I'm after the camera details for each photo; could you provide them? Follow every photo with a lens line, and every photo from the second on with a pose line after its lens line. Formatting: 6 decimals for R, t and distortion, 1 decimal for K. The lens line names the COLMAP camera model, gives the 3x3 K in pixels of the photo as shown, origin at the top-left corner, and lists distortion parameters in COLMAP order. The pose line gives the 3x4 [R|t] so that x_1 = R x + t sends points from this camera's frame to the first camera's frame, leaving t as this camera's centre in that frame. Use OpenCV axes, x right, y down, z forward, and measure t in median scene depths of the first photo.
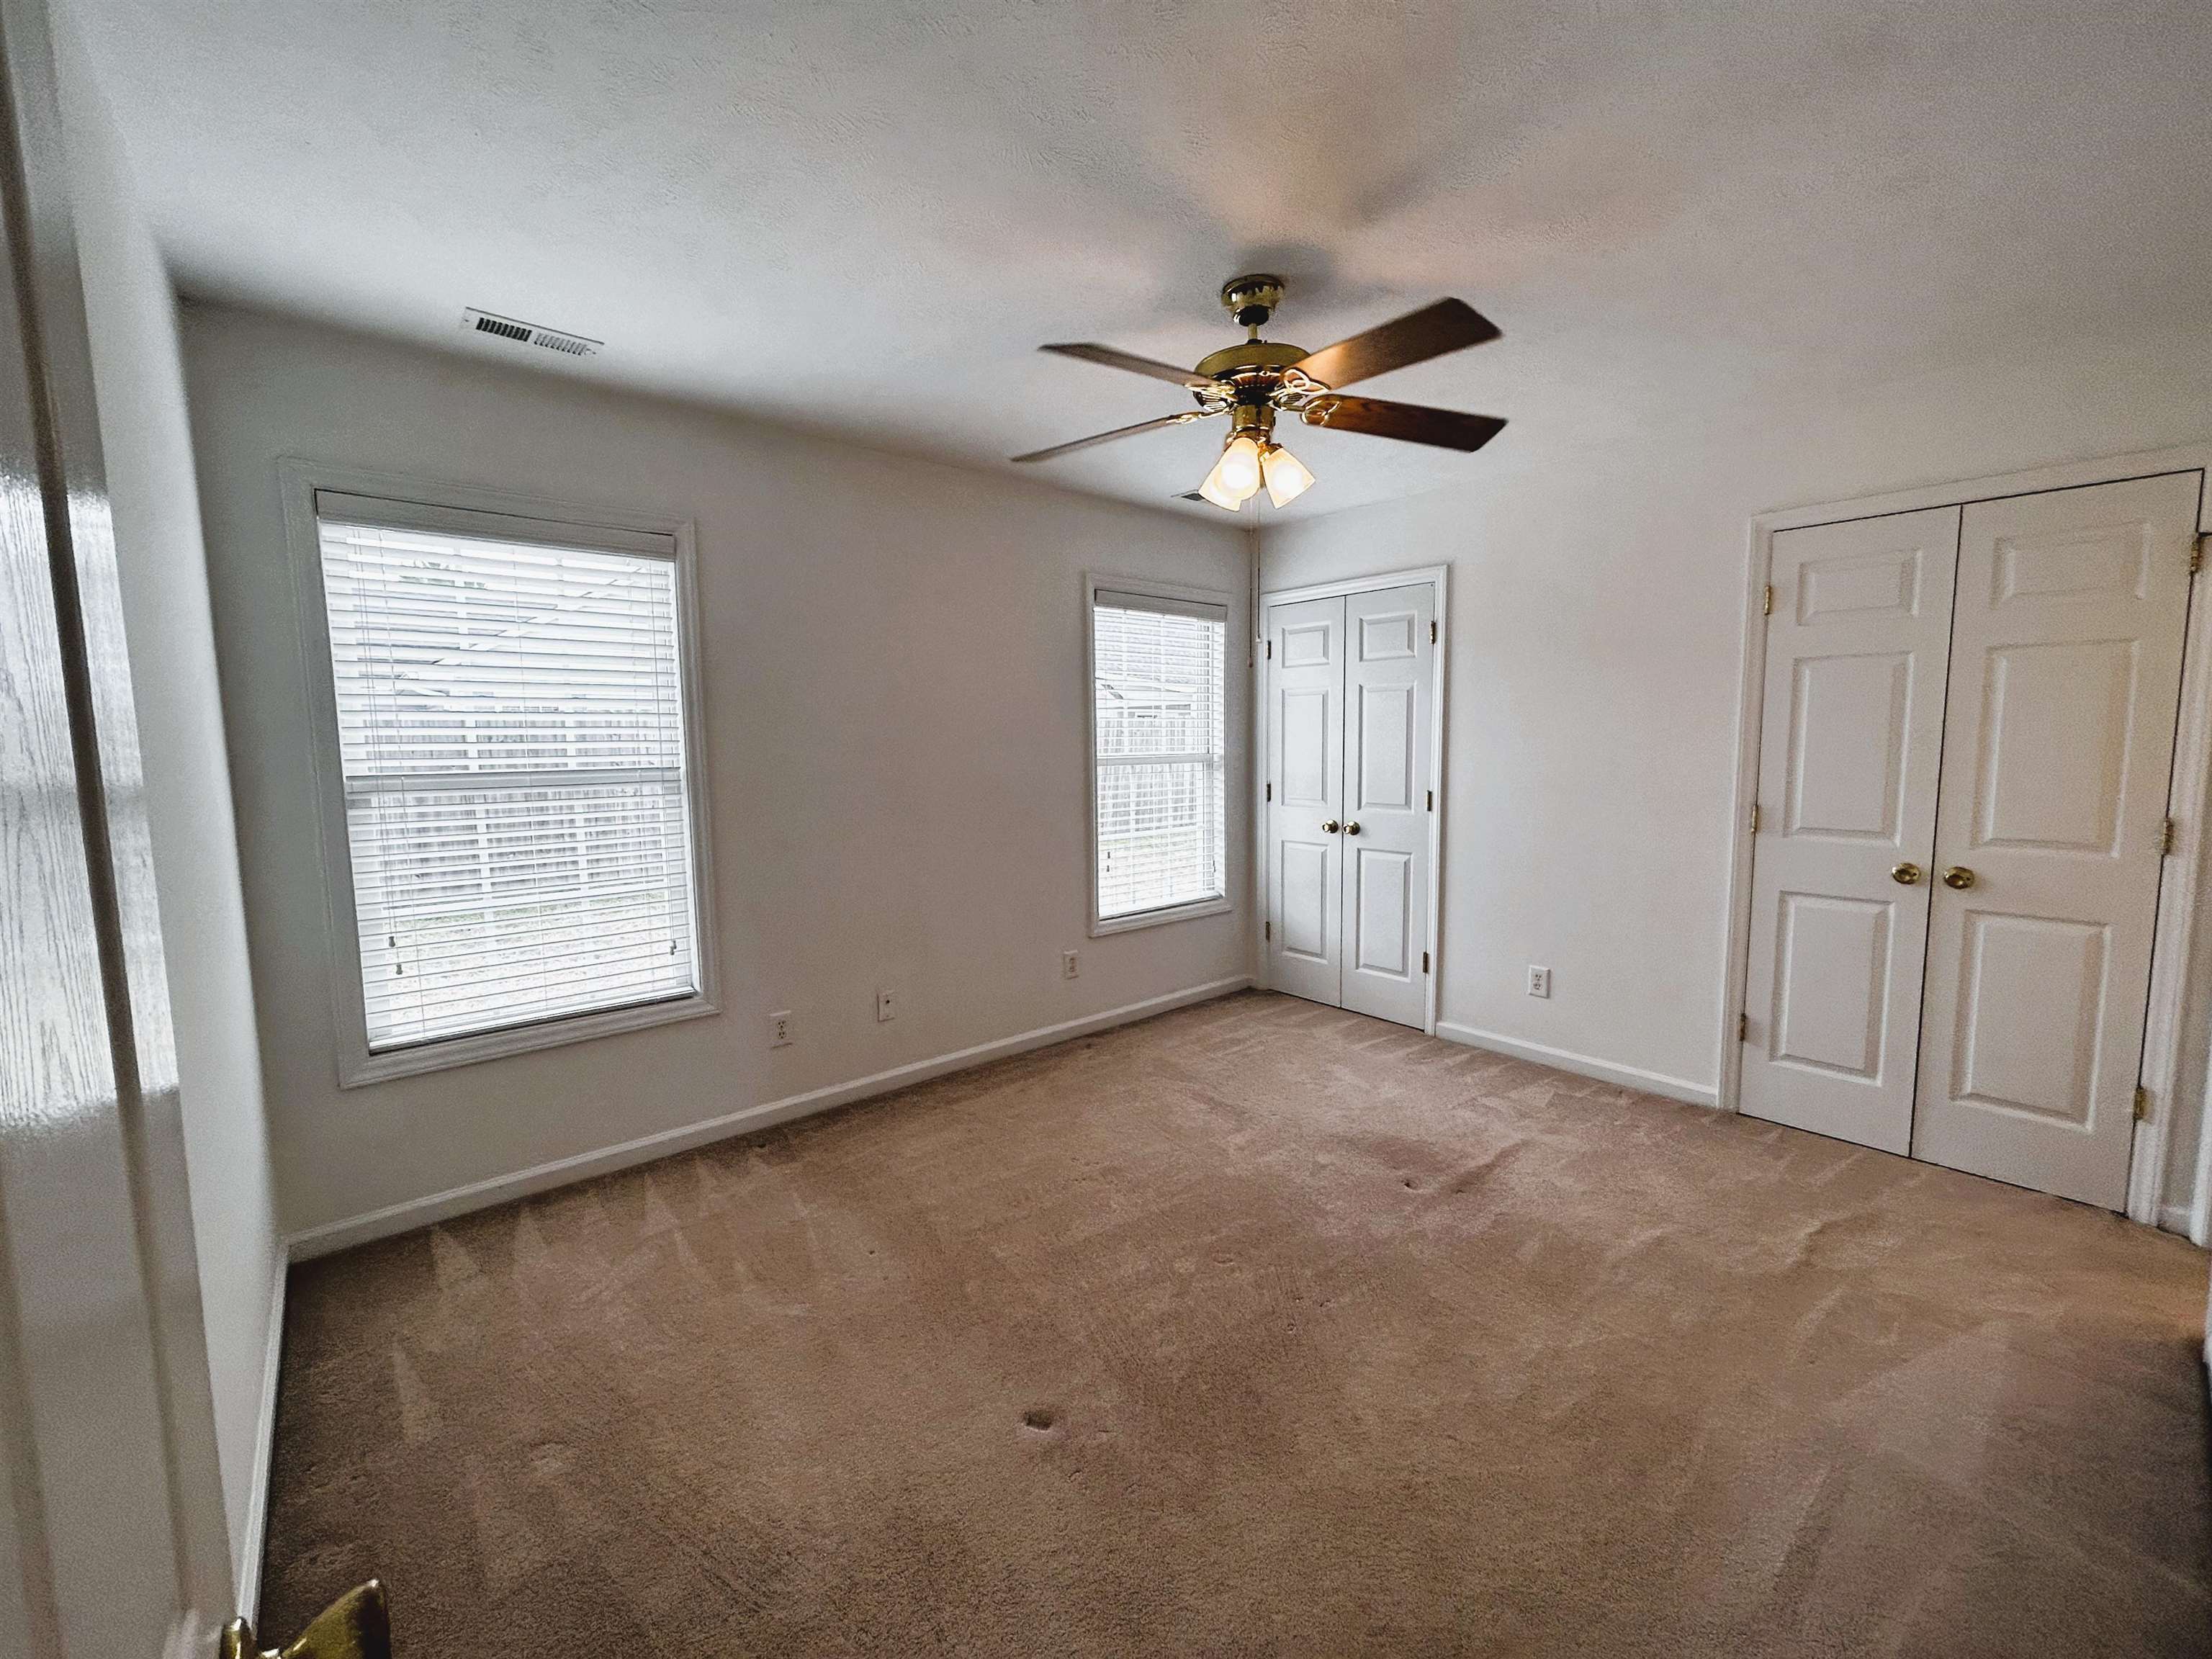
lens RADIAL K [[894.8, 0, 1108.5], [0, 894.8, 821.2], [0, 0, 1]] dist [0.000773, 0.000080]
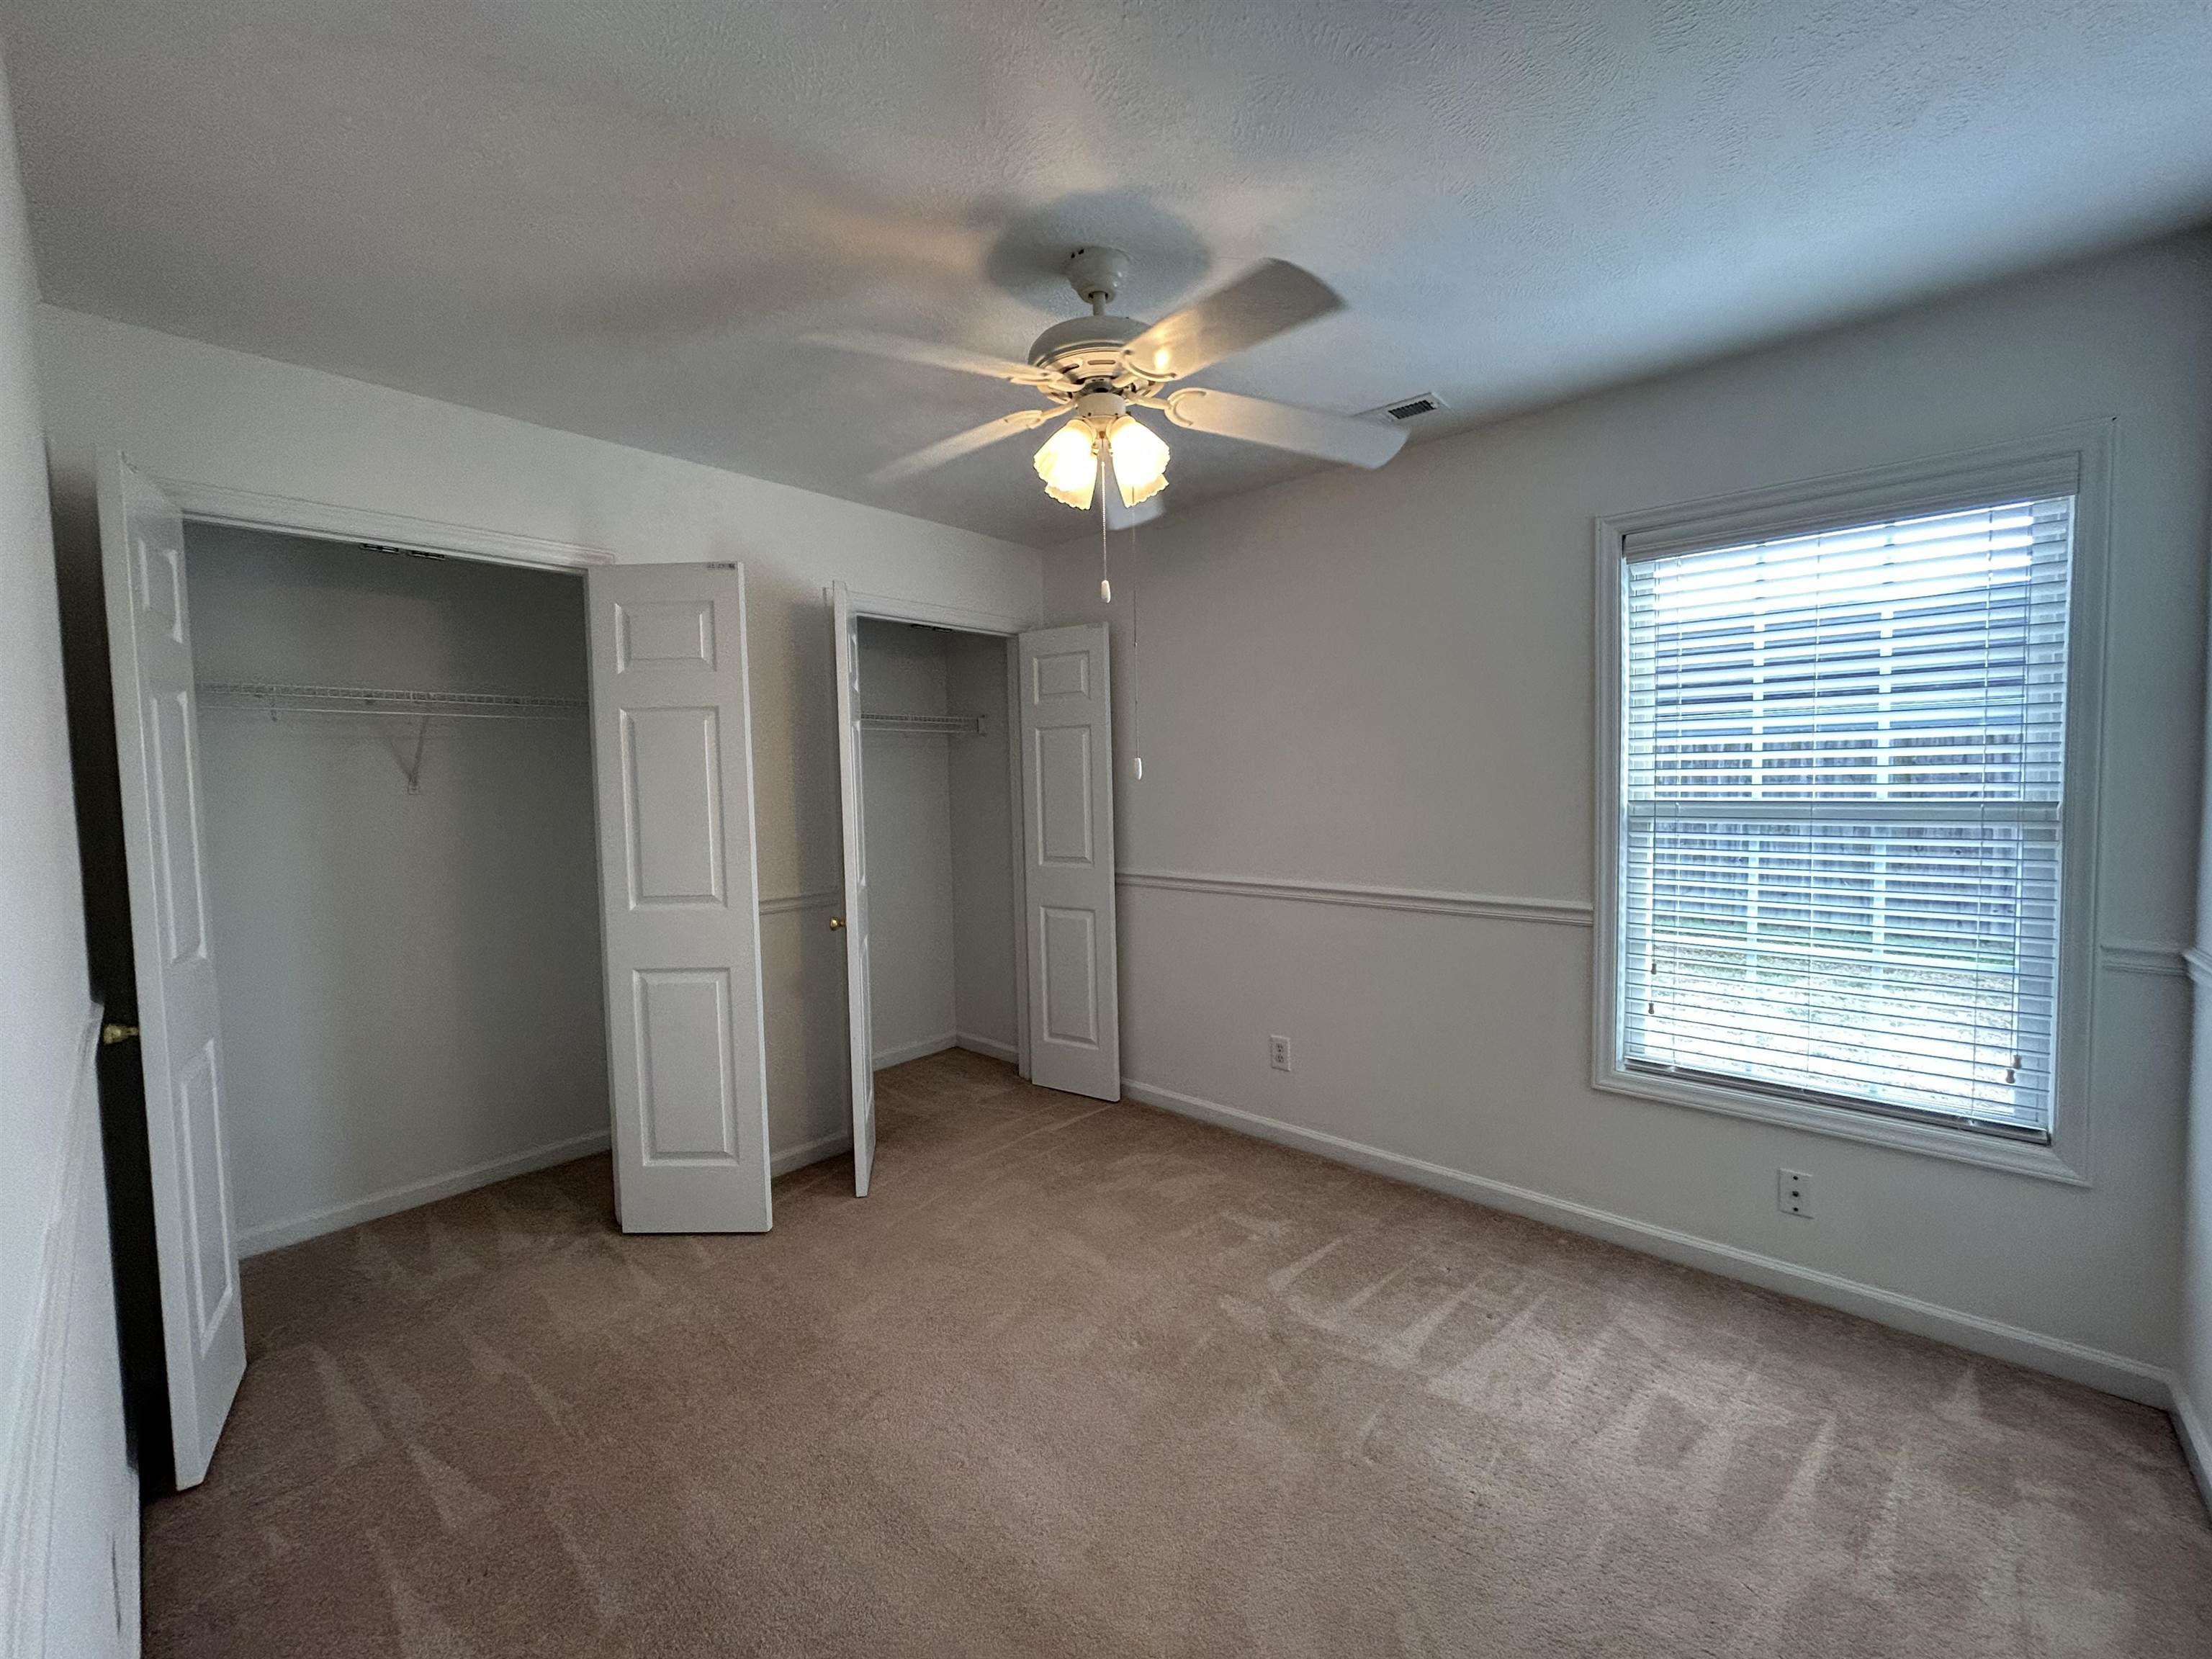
lens RADIAL K [[1055.5, 0, 1106.0], [0, 1055.5, 829.5], [0, 0, 1]] dist [0.000369, 0.000013]
pose [[0.040225, 0.055390, -0.997654, 0.336928], [-0.076911, 0.995672, 0.052179, -0.029918], [0.996226, 0.074632, 0.044311, 0.295810]]
